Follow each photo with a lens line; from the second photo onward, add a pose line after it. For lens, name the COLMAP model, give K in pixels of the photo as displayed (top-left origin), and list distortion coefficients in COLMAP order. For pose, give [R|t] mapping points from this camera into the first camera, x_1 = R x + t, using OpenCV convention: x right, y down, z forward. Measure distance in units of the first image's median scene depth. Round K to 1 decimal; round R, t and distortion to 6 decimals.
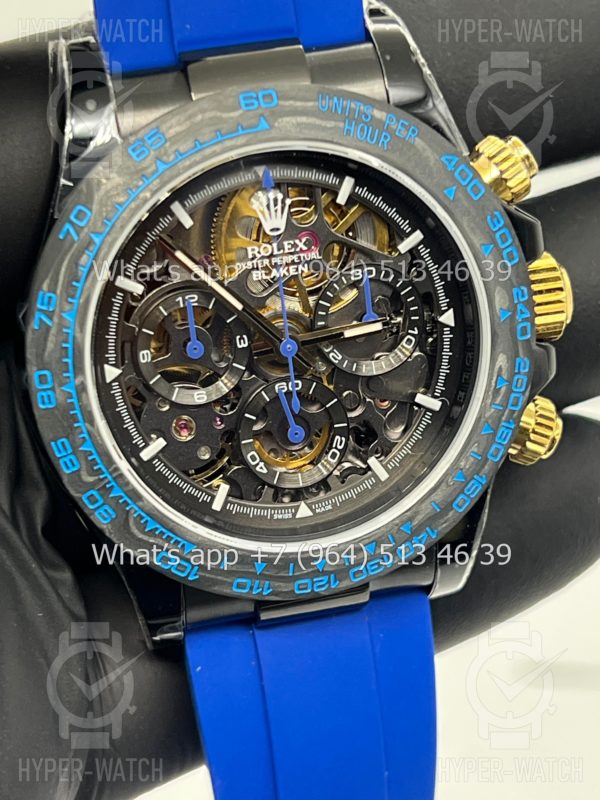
lens RADIAL K [[1893.8, 0, 283.6], [0, 1893.8, 402.8], [0, 0, 1]] dist [0.216211, -0.006491]
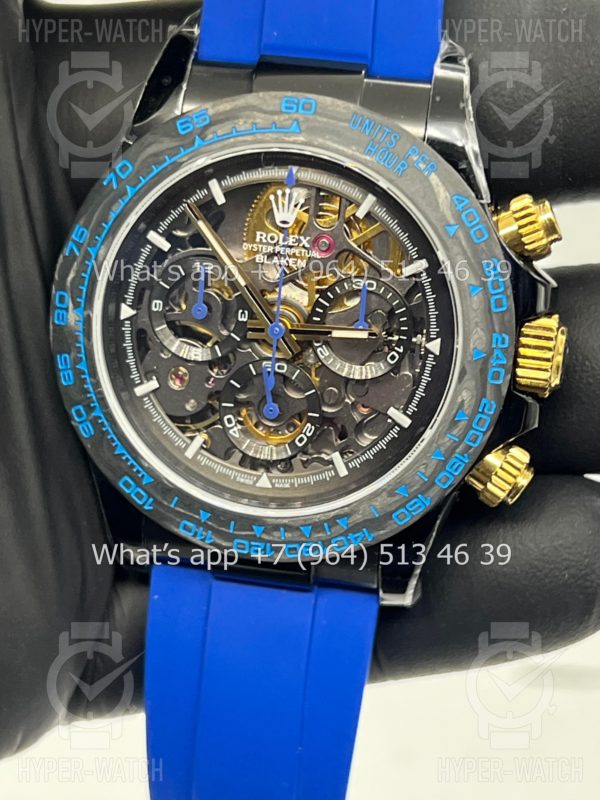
lens RADIAL K [[1877.4, 0, 300.0], [0, 1877.4, 400.0], [0, 0, 1]] dist [0.219872, -0.576479]
pose [[0.903070, 0.260989, -0.341101, 0.395064], [-0.278488, 0.960437, -0.002435, 0.008574], [0.326970, 0.097191, 0.940023, -0.021981]]
